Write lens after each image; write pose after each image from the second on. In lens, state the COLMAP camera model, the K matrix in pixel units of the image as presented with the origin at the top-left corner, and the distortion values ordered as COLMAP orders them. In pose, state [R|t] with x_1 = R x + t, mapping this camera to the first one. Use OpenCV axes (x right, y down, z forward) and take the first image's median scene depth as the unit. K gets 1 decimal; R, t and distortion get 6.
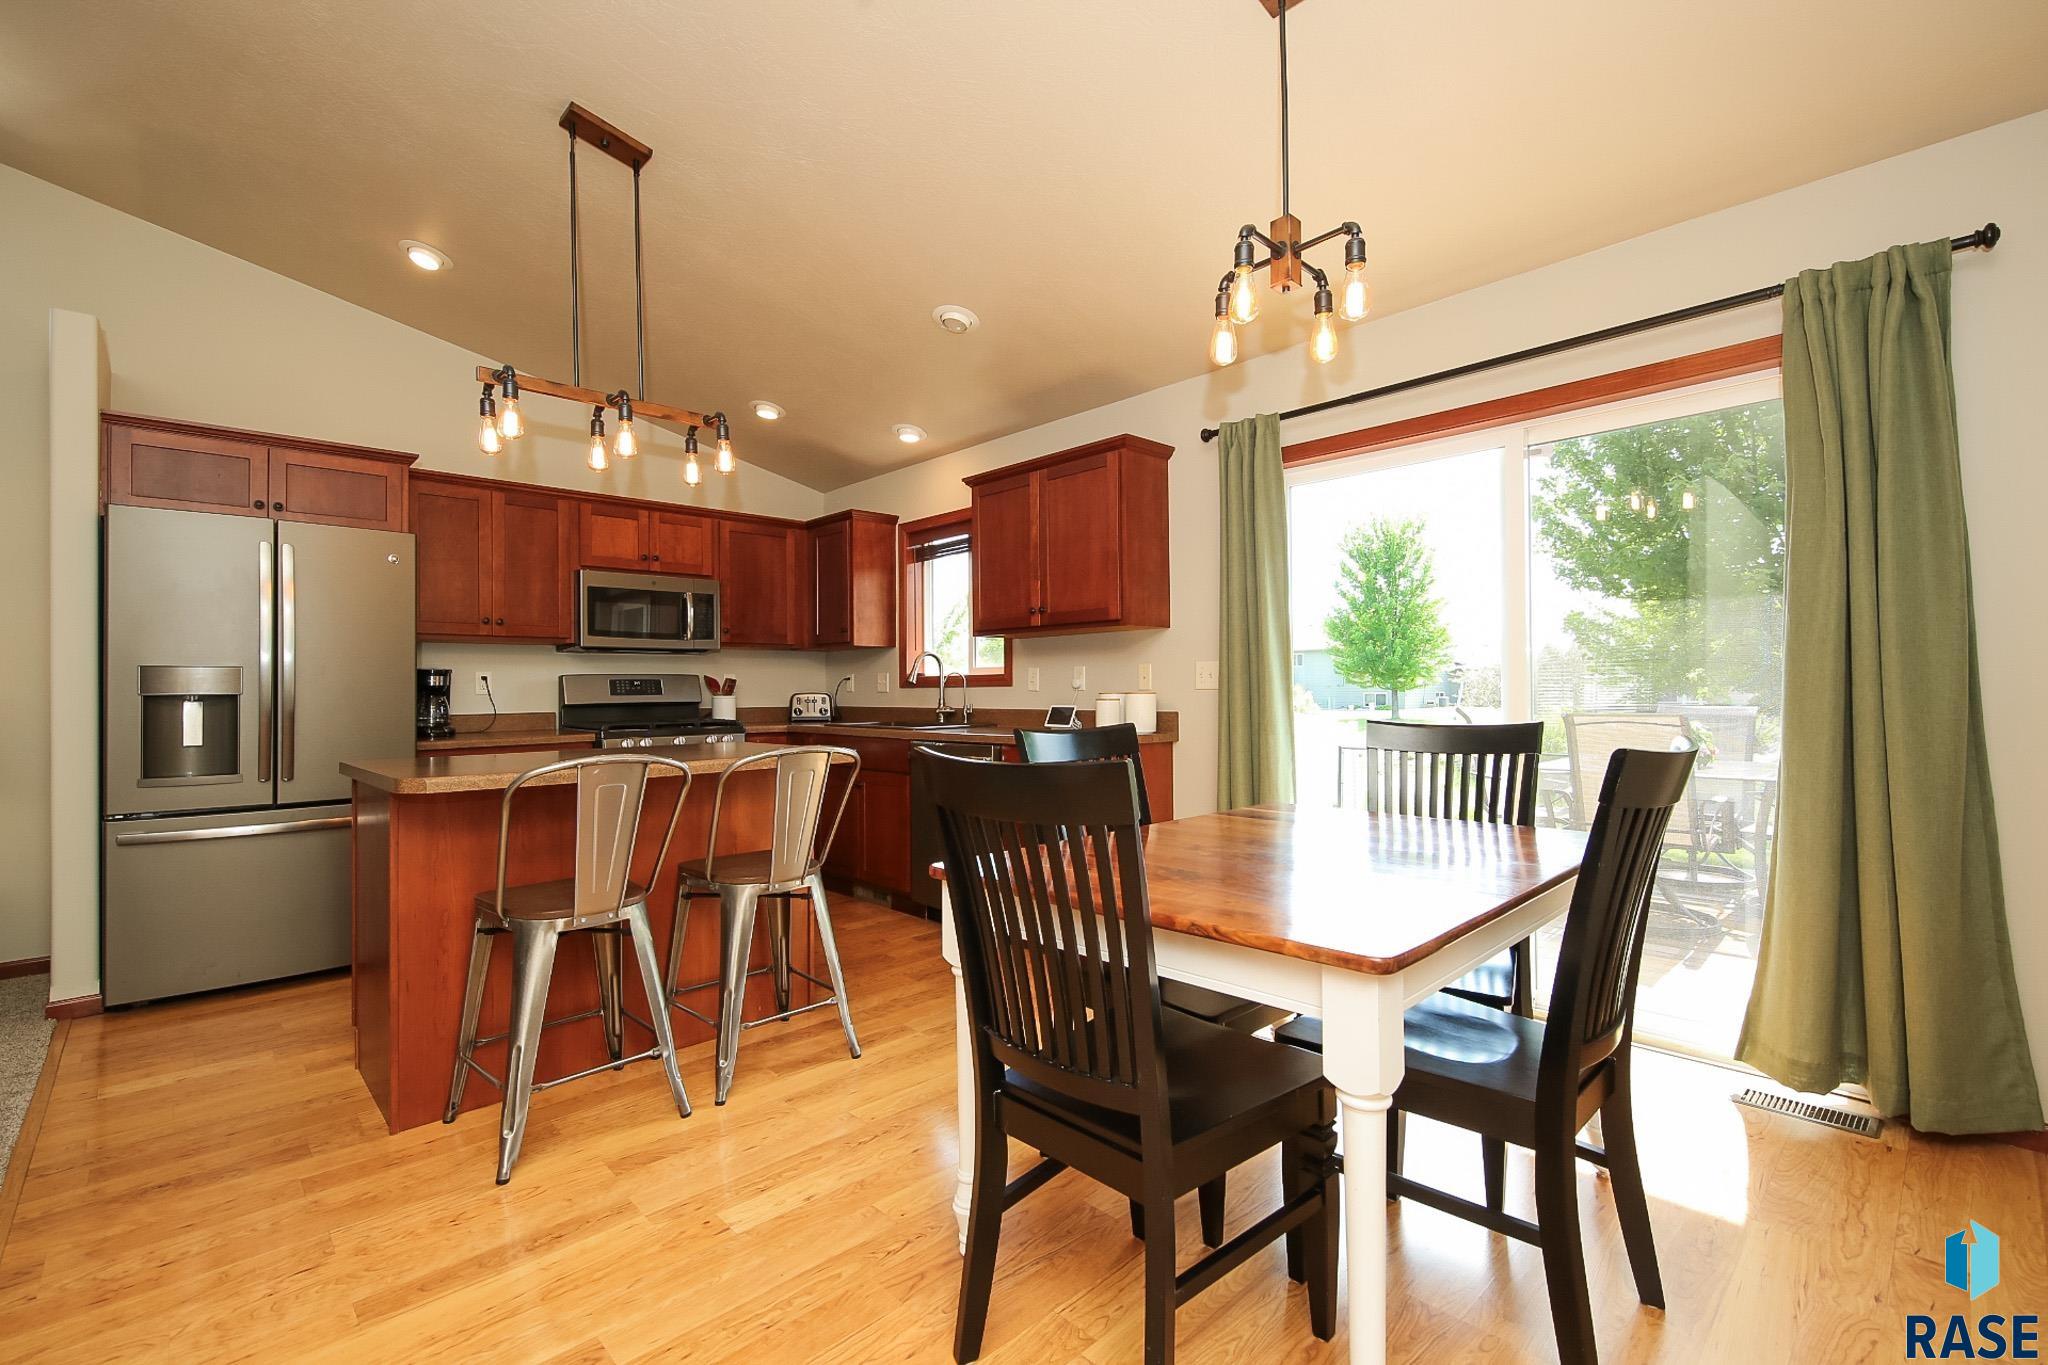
lens RADIAL K [[897.0, 0, 1022.9], [0, 897.0, 671.8], [0, 0, 1]] dist [0.000431, -0.000116]
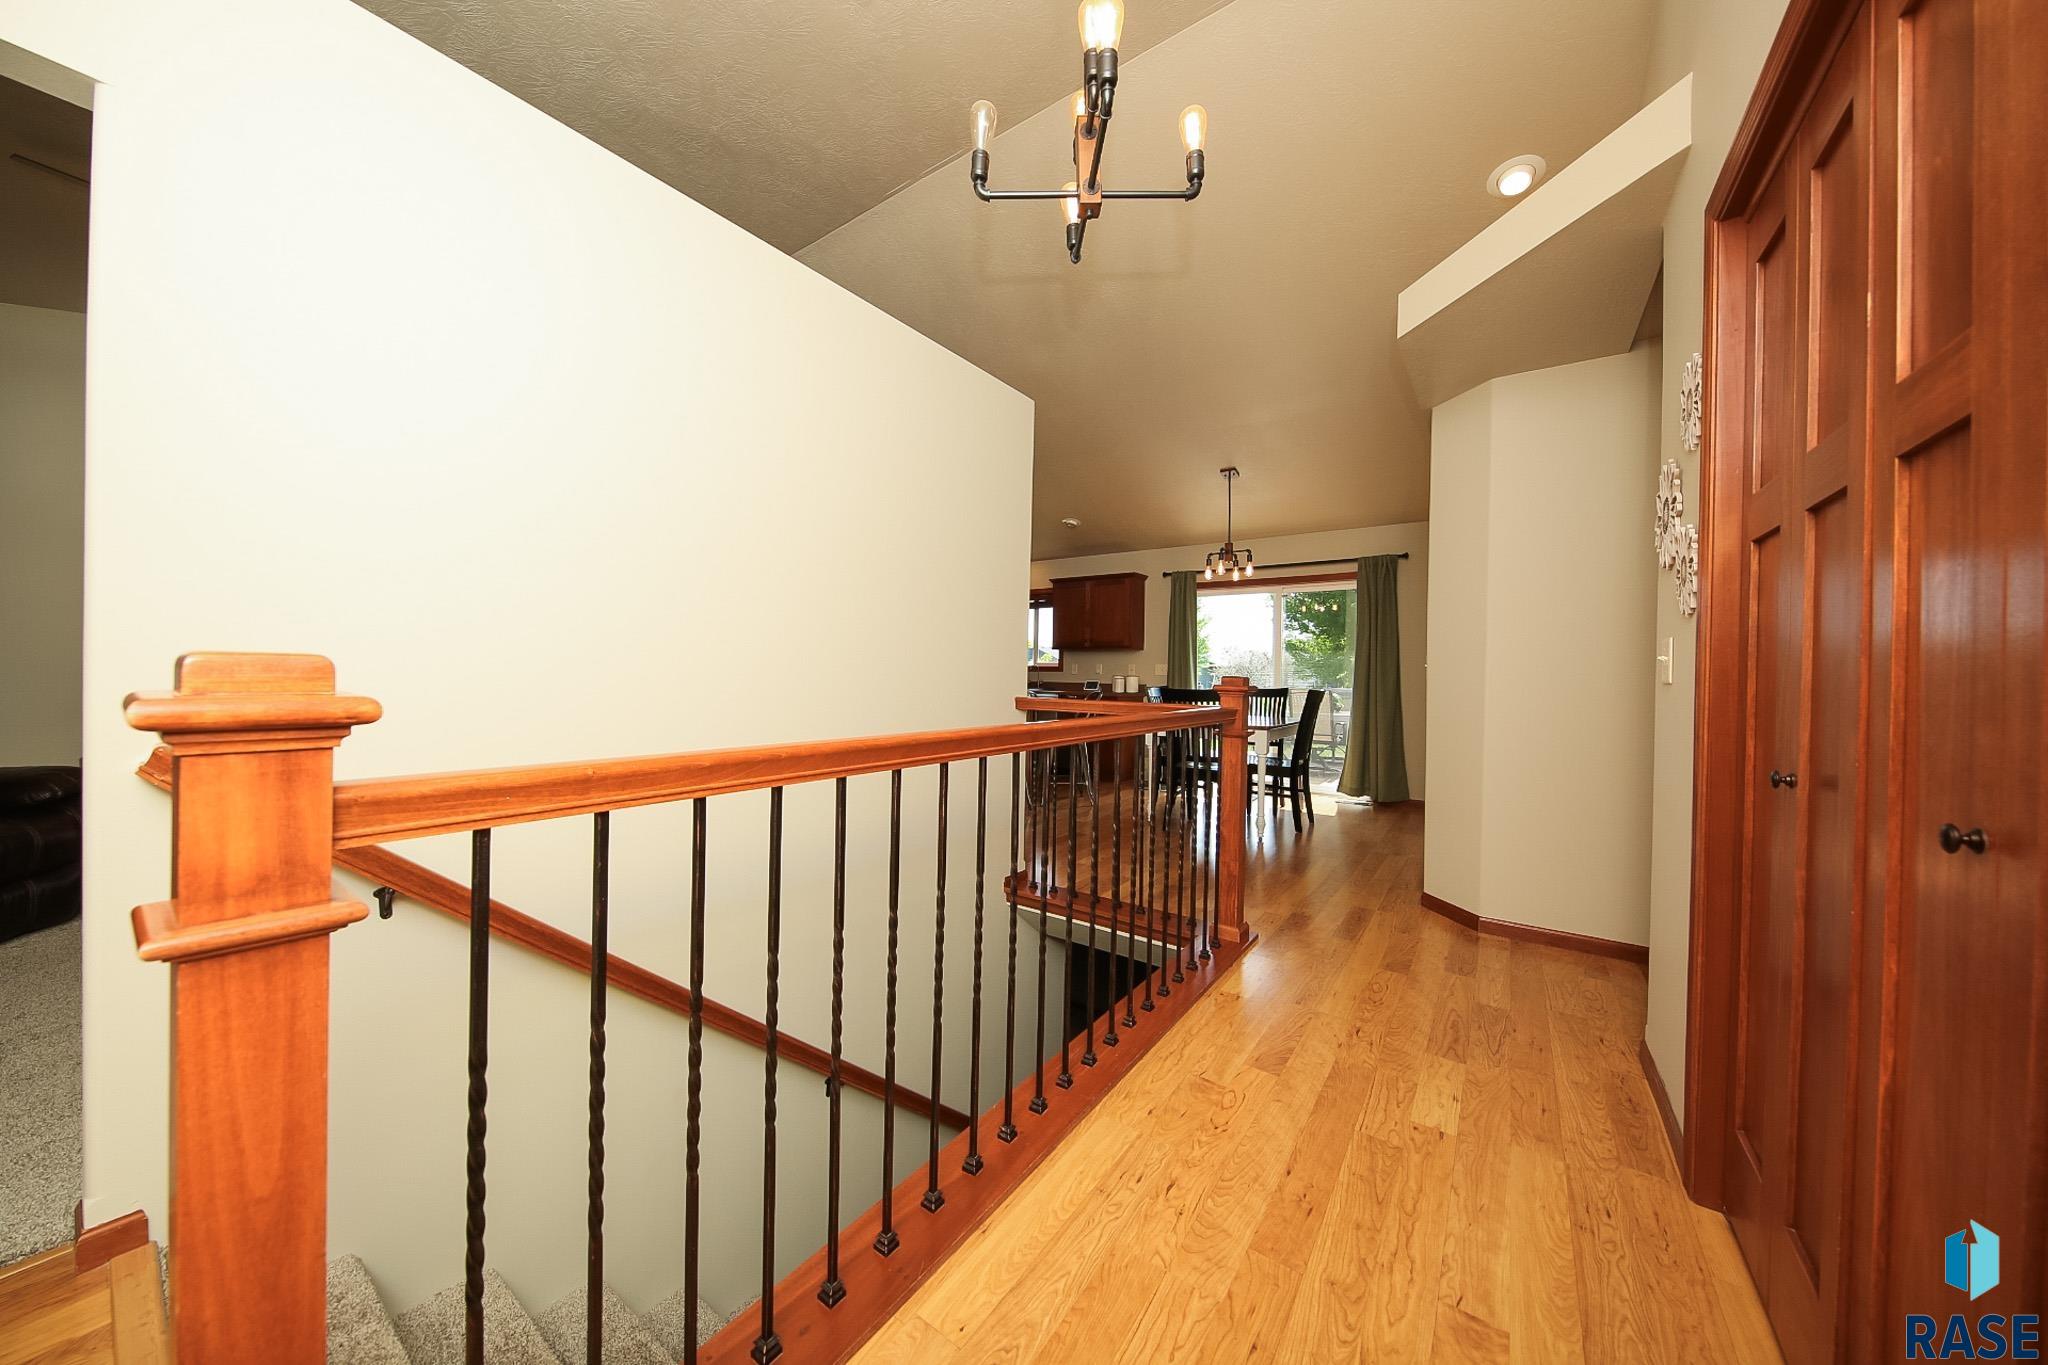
lens RADIAL K [[668.4, 0, 1025.3], [0, 668.4, 676.2], [0, 0, 1]] dist [0.001179, 0.000027]
pose [[0.981326, 0.025982, 0.190590, -0.443234], [-0.030573, 0.999308, 0.021185, -0.004777], [-0.189908, -0.026616, 0.981441, -0.650451]]
